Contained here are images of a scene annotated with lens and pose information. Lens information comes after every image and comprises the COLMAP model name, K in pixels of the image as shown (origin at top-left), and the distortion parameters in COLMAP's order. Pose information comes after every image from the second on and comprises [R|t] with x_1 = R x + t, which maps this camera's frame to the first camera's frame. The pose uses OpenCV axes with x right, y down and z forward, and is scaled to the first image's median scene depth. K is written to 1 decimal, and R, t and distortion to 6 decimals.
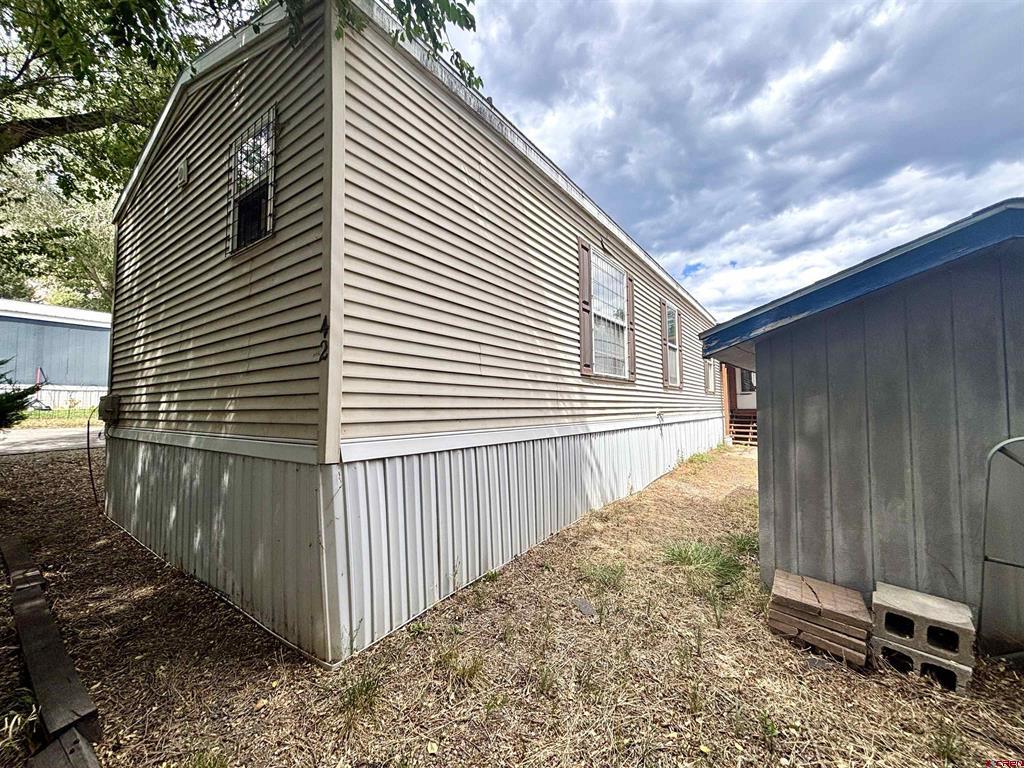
lens RADIAL K [[408.3, 0, 512.0], [0, 408.3, 384.0], [0, 0, 1]] dist [-0.038769, -0.000163]
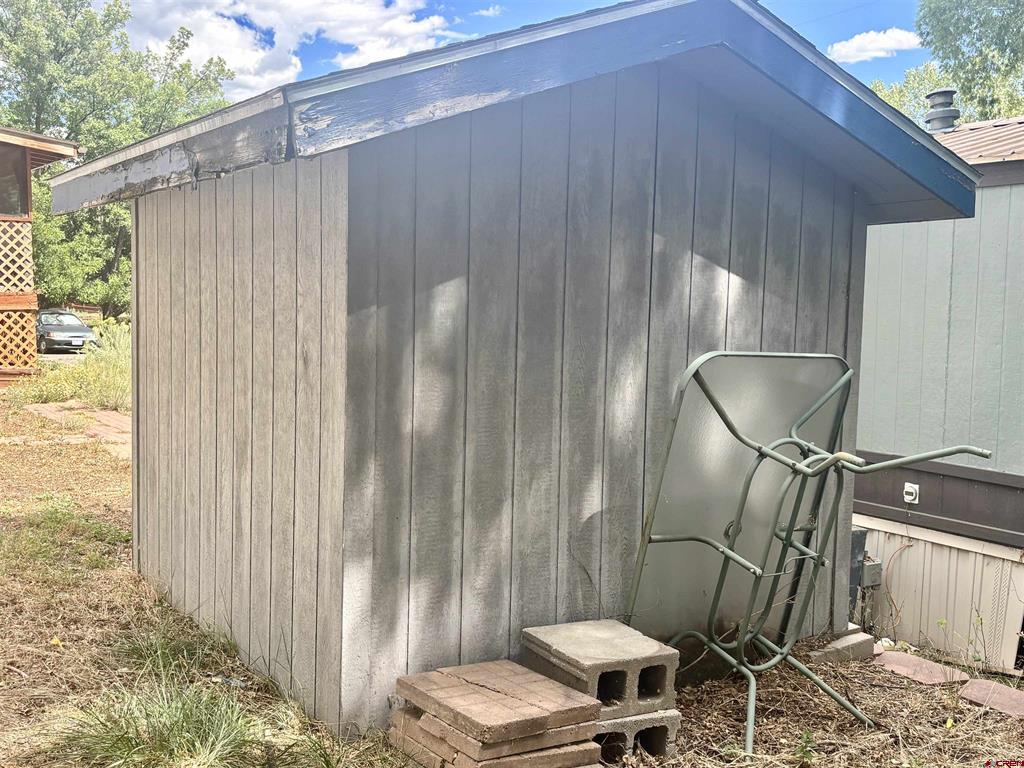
lens RADIAL K [[985.5, 0, 512.0], [0, 985.5, 384.0], [0, 0, 1]] dist [-0.004913, -0.004295]
pose [[0.241884, -0.084306, 0.966636, -0.361618], [-0.071292, 0.991981, 0.104357, 0.028773], [-0.967683, -0.094156, 0.233934, 0.735501]]
